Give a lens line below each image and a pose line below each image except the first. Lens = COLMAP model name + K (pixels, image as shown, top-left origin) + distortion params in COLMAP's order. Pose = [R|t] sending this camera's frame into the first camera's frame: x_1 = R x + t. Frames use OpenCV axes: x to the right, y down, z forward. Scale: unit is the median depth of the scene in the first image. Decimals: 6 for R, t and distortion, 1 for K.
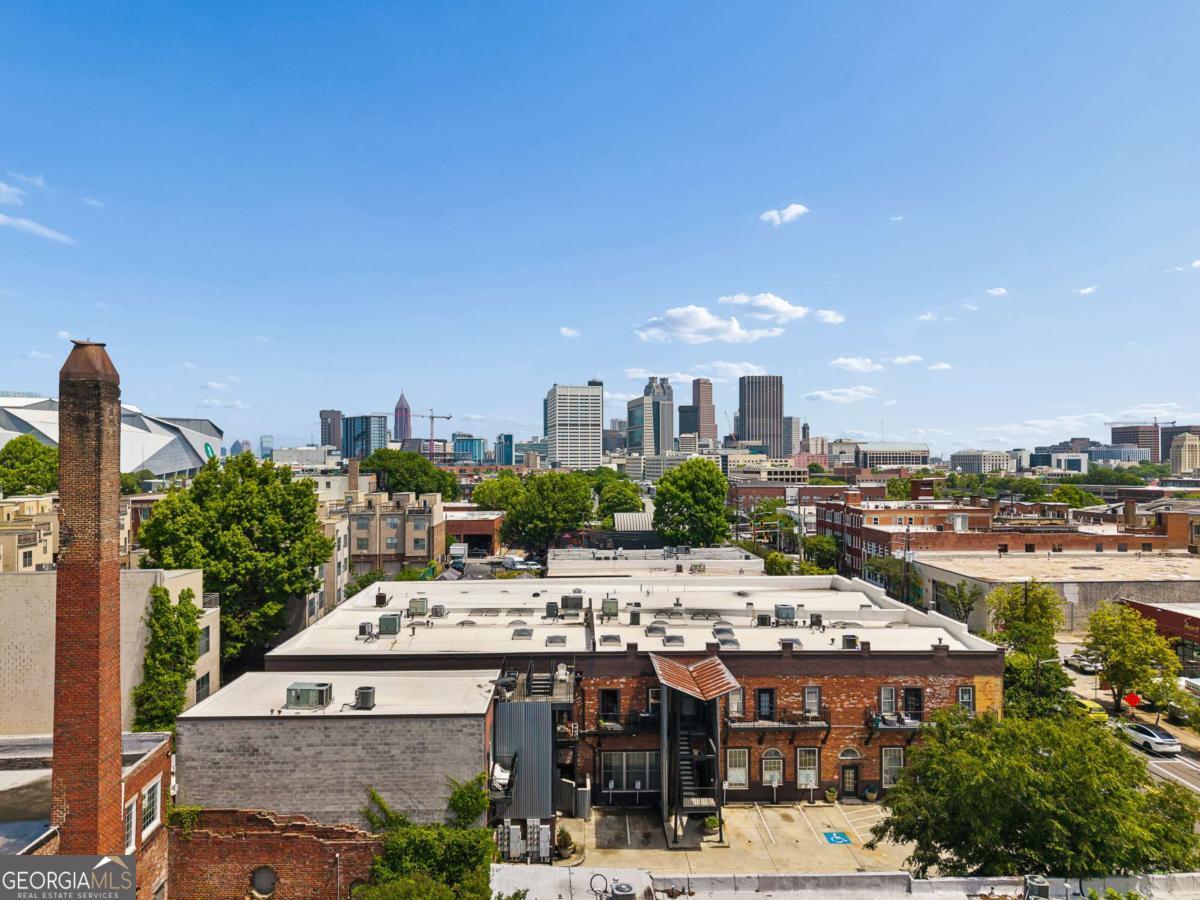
lens RADIAL K [[838.8, 0, 600.0], [0, 838.8, 450.0], [0, 0, 1]] dist [0.003803, -0.000115]
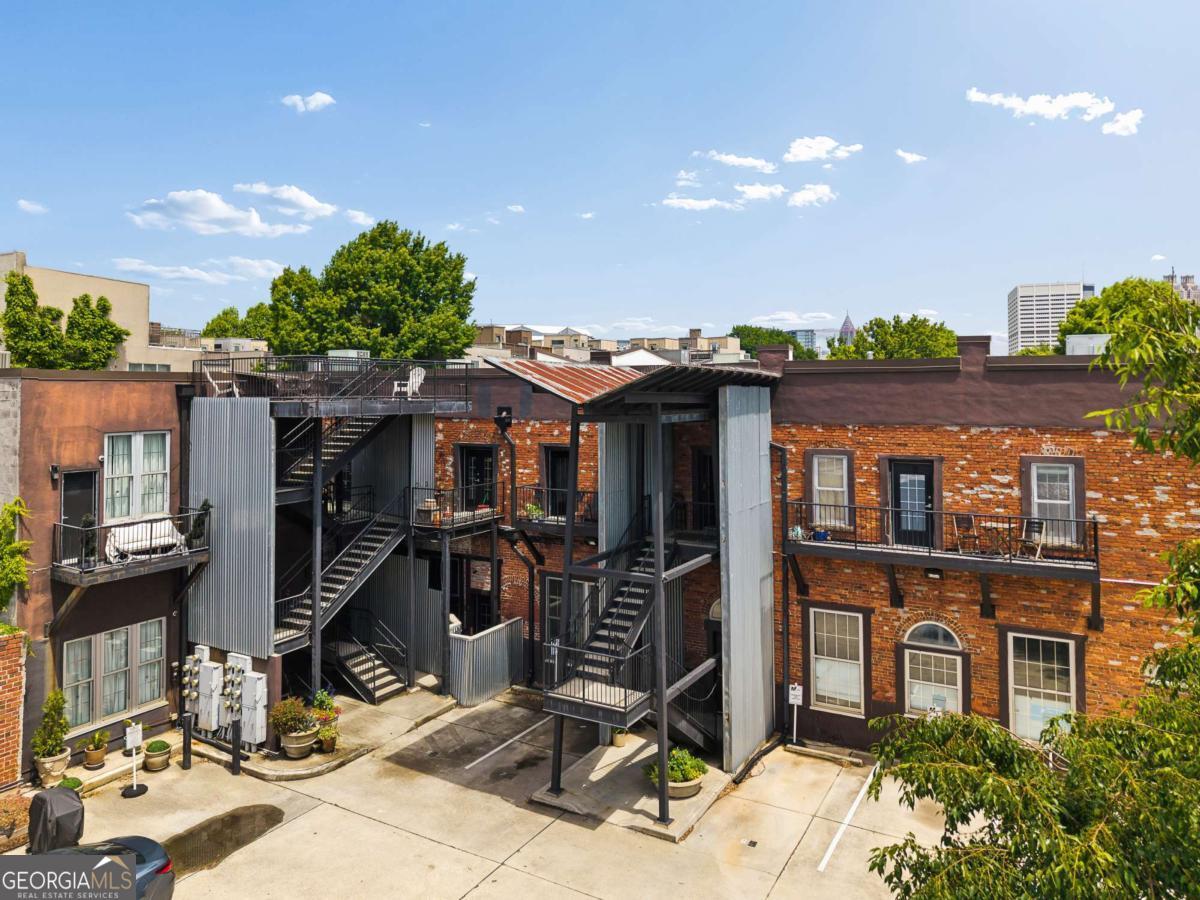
lens RADIAL K [[837.8, 0, 598.1], [0, 837.8, 389.8], [0, 0, 1]] dist [0.008074, -0.005129]
pose [[0.851732, -0.005575, -0.523948, 0.274790], [0.005164, 0.999984, -0.002246, 0.253319], [0.523952, -0.000793, 0.851747, 0.607579]]
